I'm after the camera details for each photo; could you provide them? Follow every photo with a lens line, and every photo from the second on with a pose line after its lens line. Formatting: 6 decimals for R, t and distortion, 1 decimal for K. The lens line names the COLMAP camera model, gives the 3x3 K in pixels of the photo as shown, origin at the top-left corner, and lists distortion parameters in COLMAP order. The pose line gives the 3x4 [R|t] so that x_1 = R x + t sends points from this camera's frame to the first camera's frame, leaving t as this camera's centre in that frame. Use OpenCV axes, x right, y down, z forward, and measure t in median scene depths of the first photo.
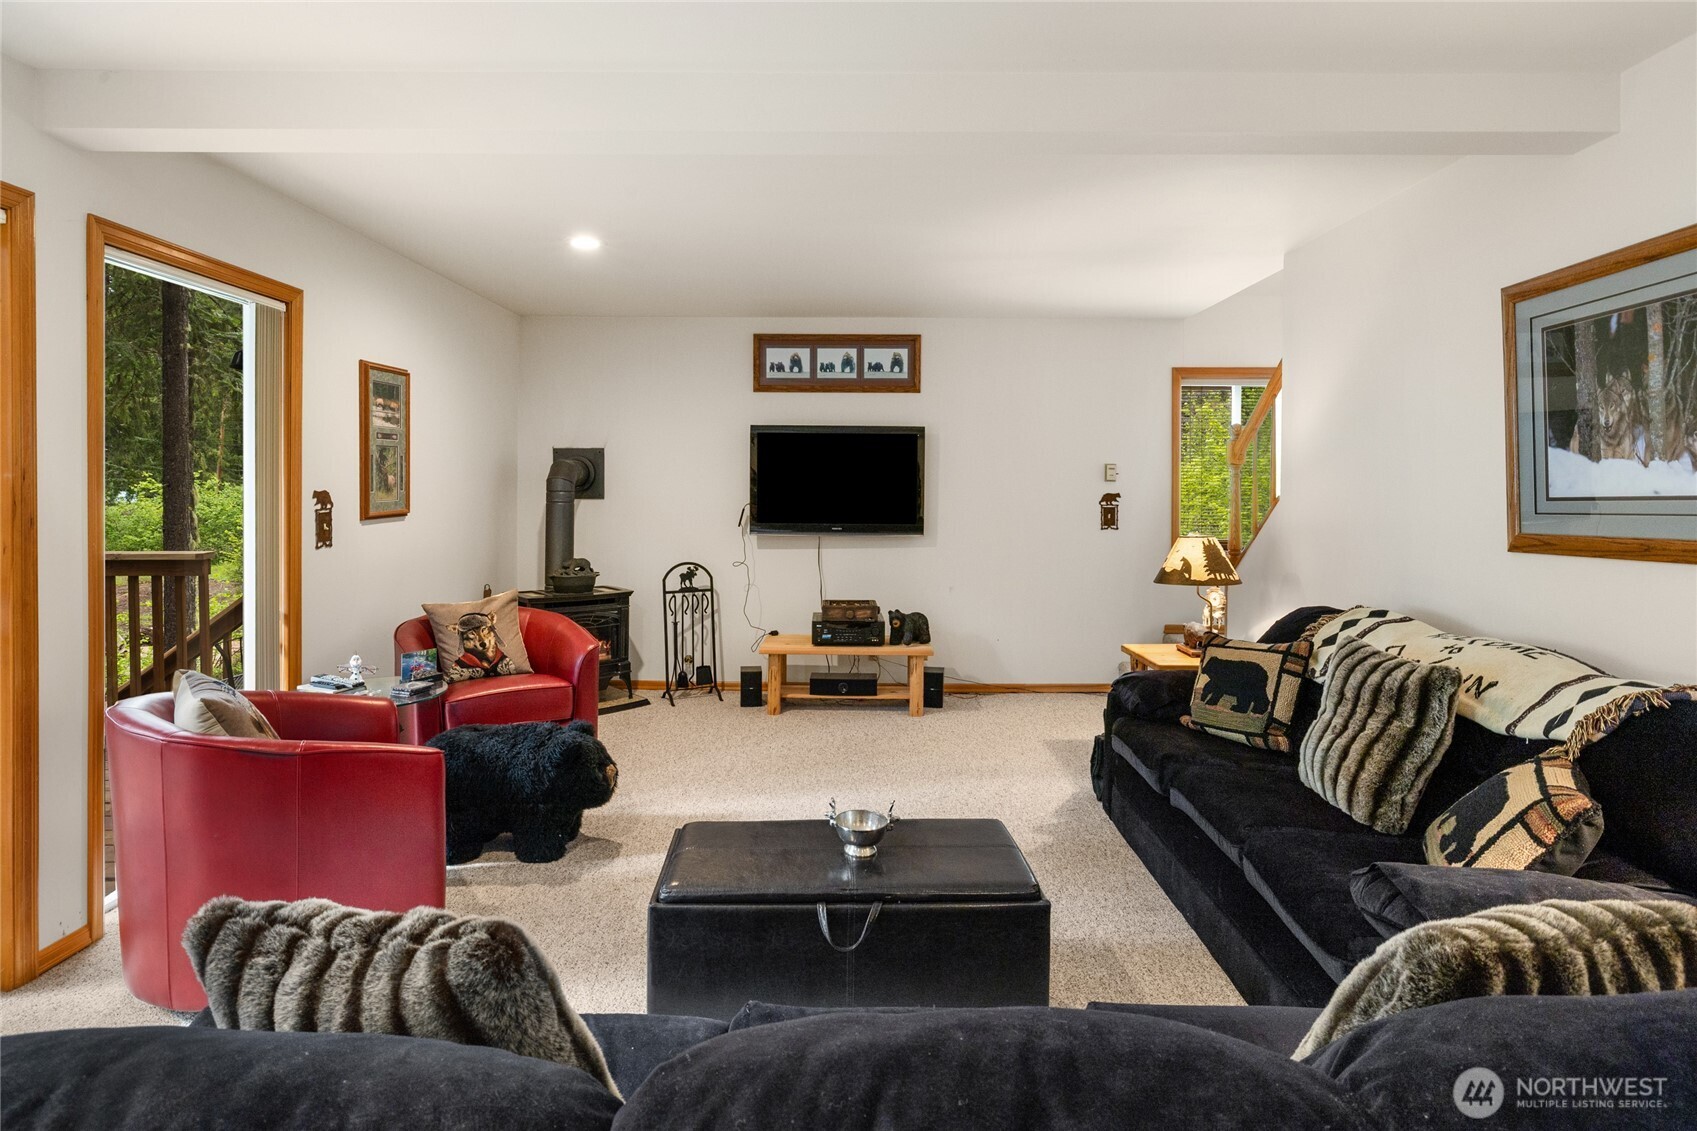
lens RADIAL K [[899.1, 0, 840.2], [0, 899.1, 494.7], [0, 0, 1]] dist [-0.003374, 0.000684]
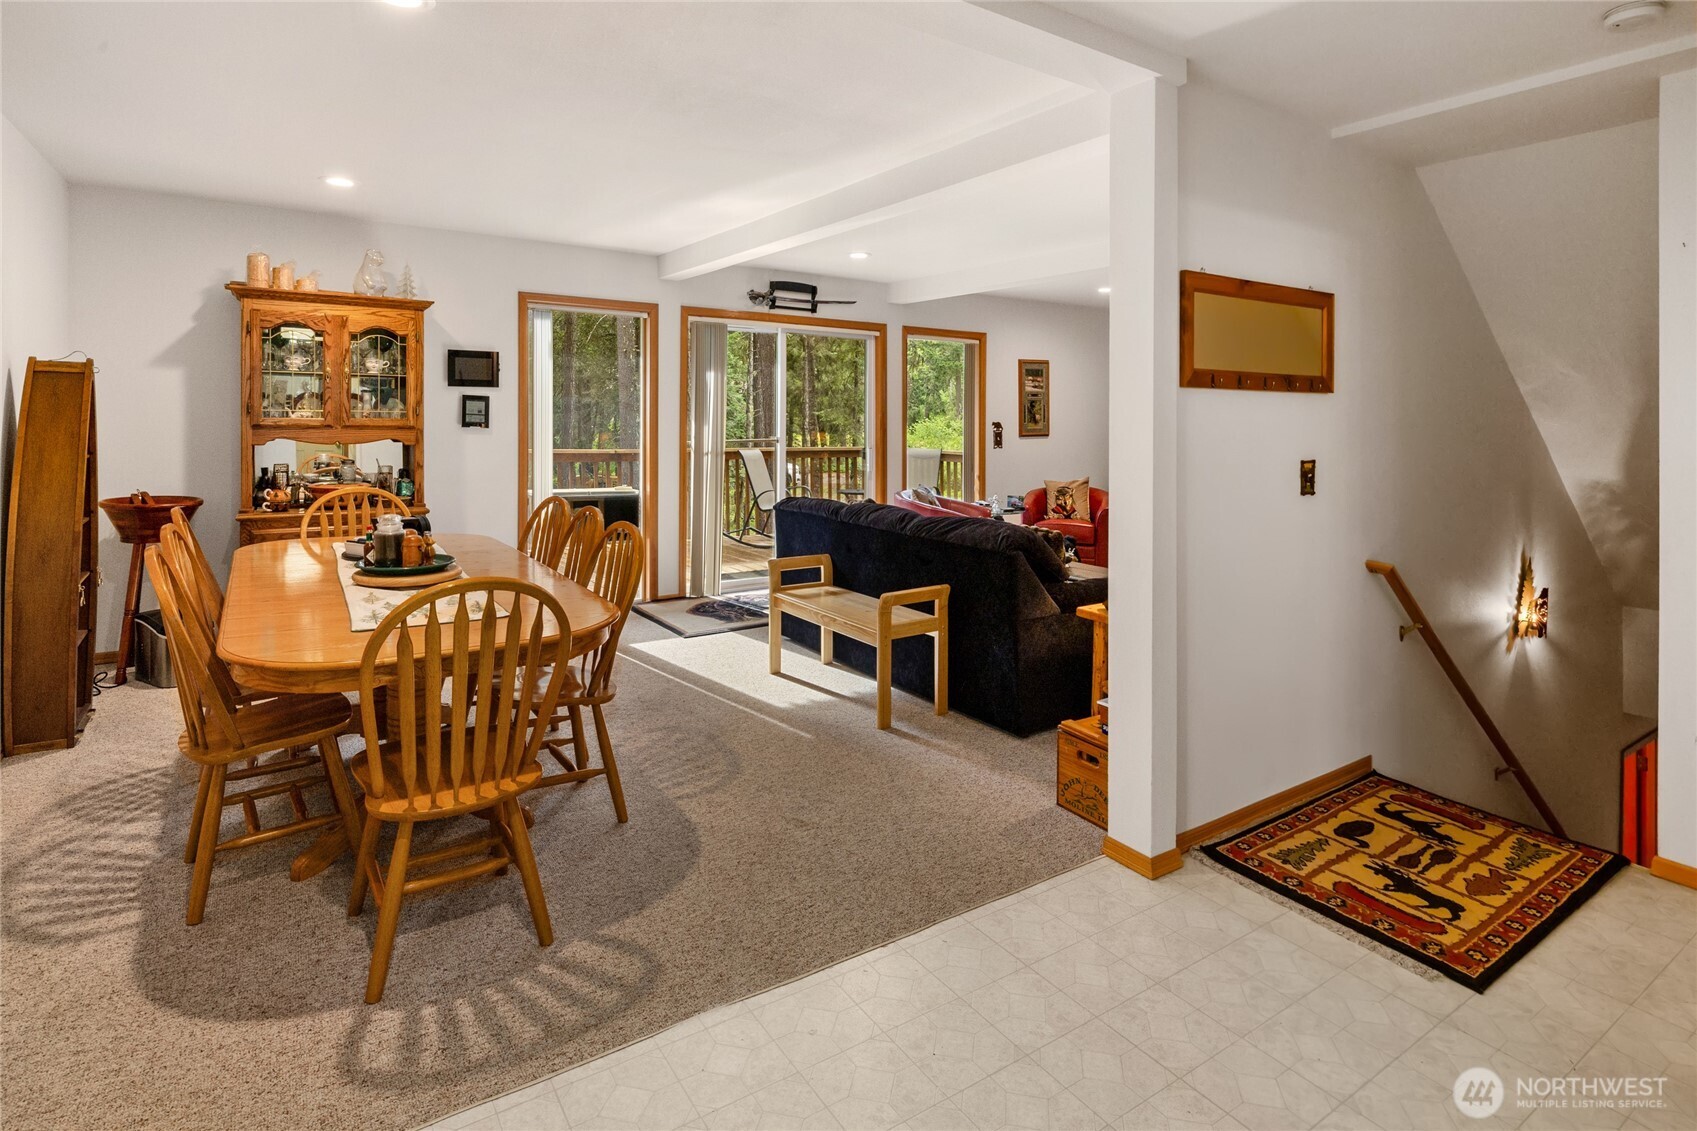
lens RADIAL K [[816.5, 0, 697.7], [0, 816.5, 414.3], [0, 0, 1]] dist [-0.002996, -0.000344]
pose [[0.492409, 0.009635, -0.870310, 0.542332], [-0.022745, 0.999740, -0.001801, -0.002300], [0.870066, 0.020682, 0.492500, -0.417088]]
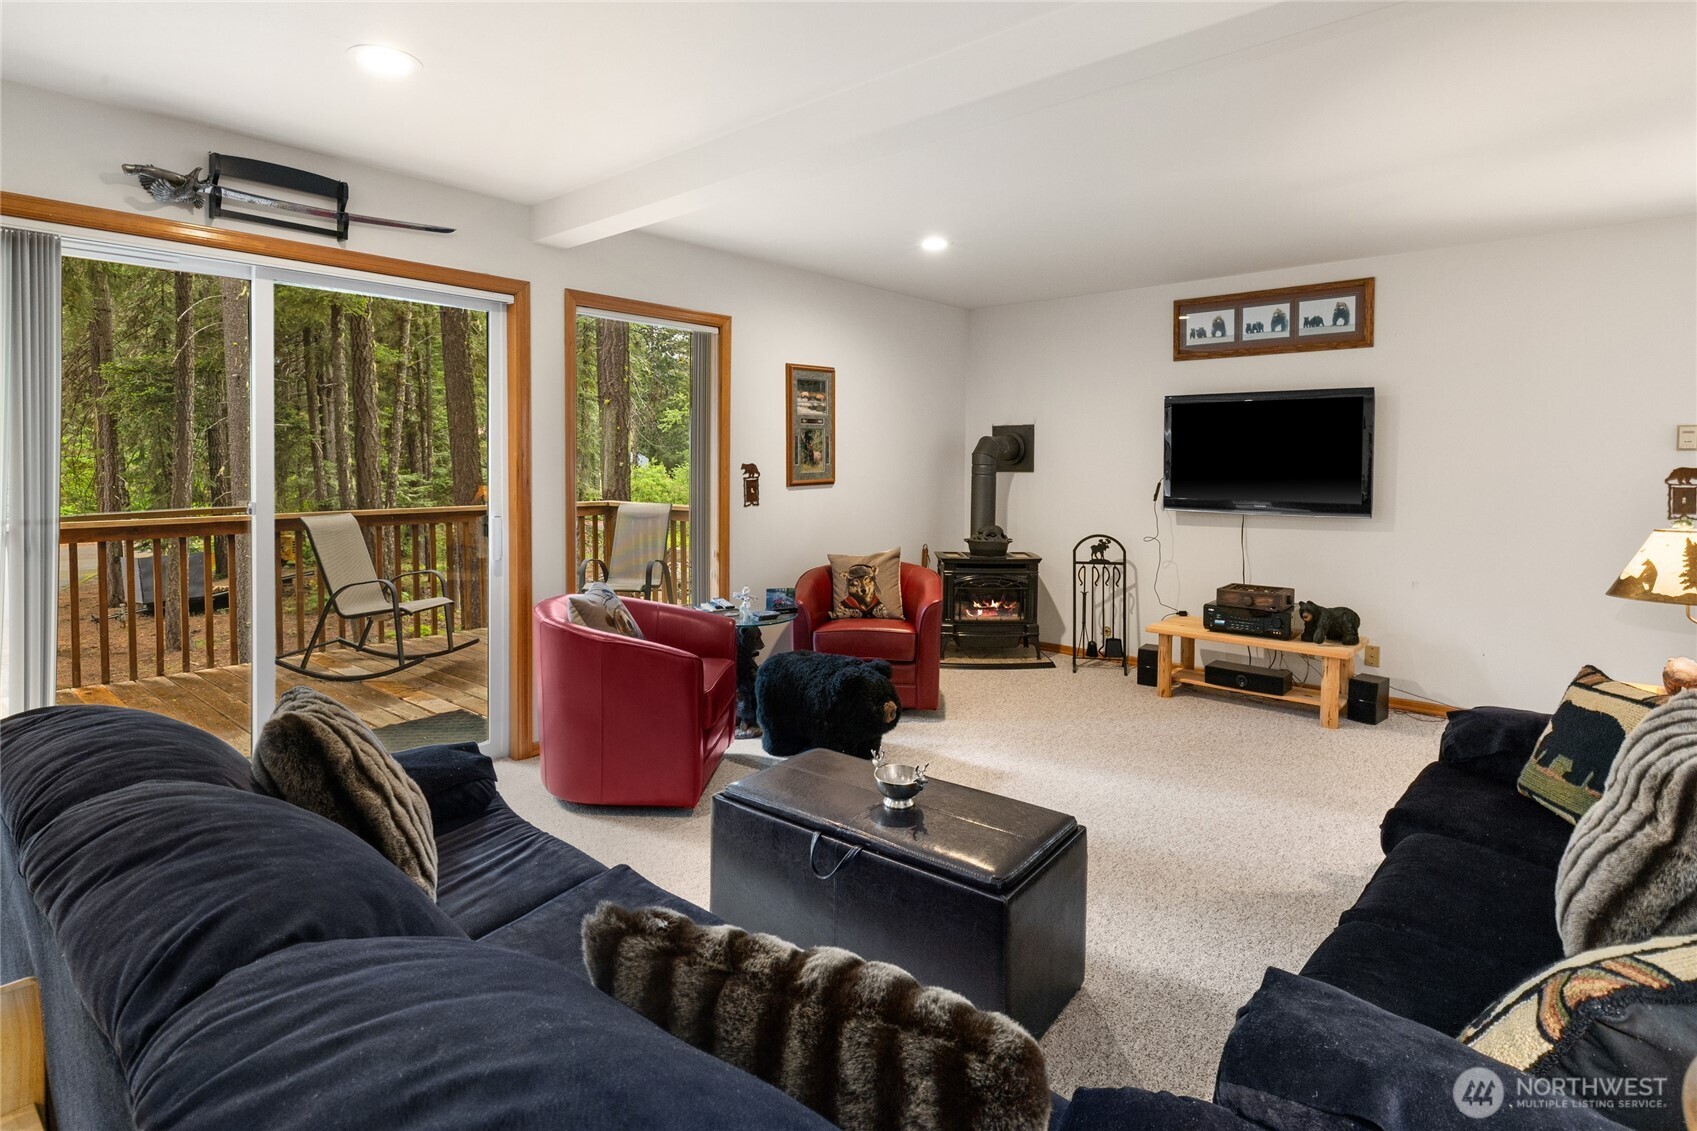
lens RADIAL K [[856.1, 0, 838.3], [0, 856.1, 479.9], [0, 0, 1]] dist [-0.006760, 0.000162]
pose [[0.759240, 0.011214, -0.650714, 0.243565], [-0.003481, 0.999907, 0.013171, 0.001652], [0.650801, -0.007735, 0.759209, 0.077457]]
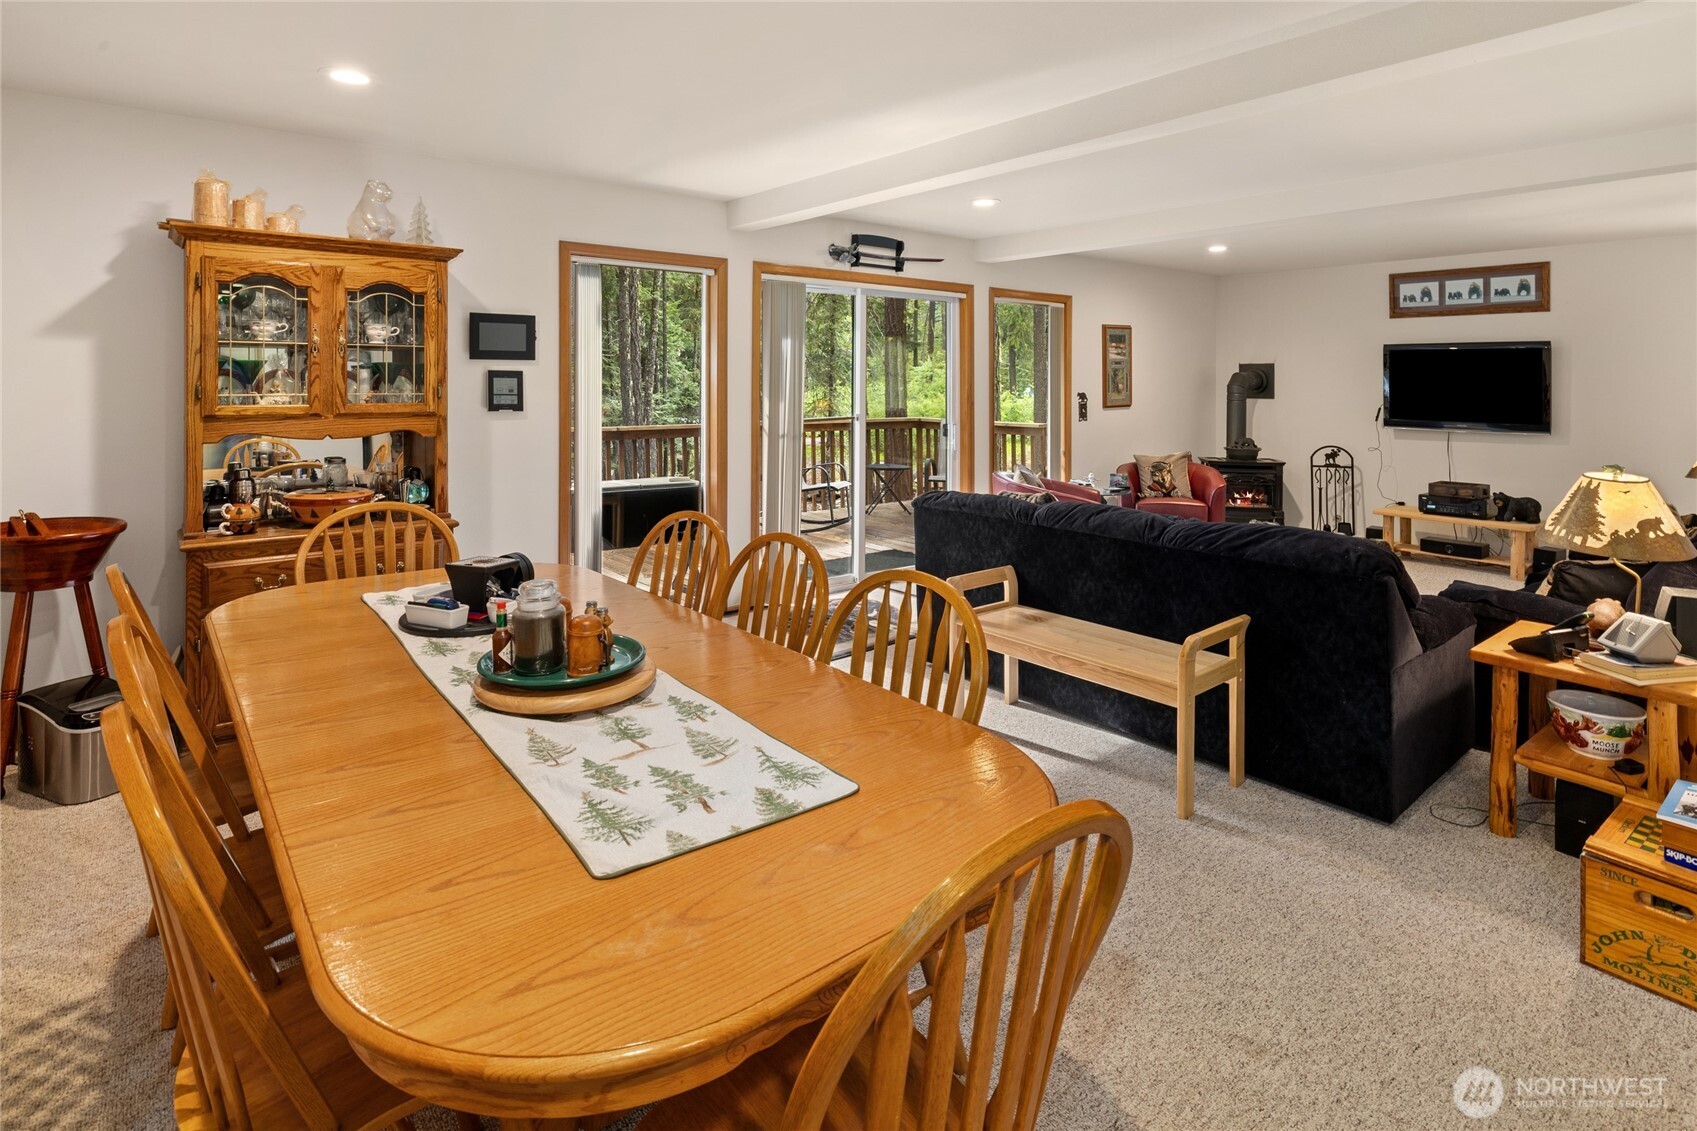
lens RADIAL K [[863.9, 0, 837.8], [0, 863.9, 366.8], [0, 0, 1]] dist [-0.002733, 0.000225]
pose [[0.631581, -0.013500, -0.775192, 0.393736], [-0.008708, 0.999662, -0.024504, -0.006827], [0.775261, 0.022227, 0.631250, -0.440172]]
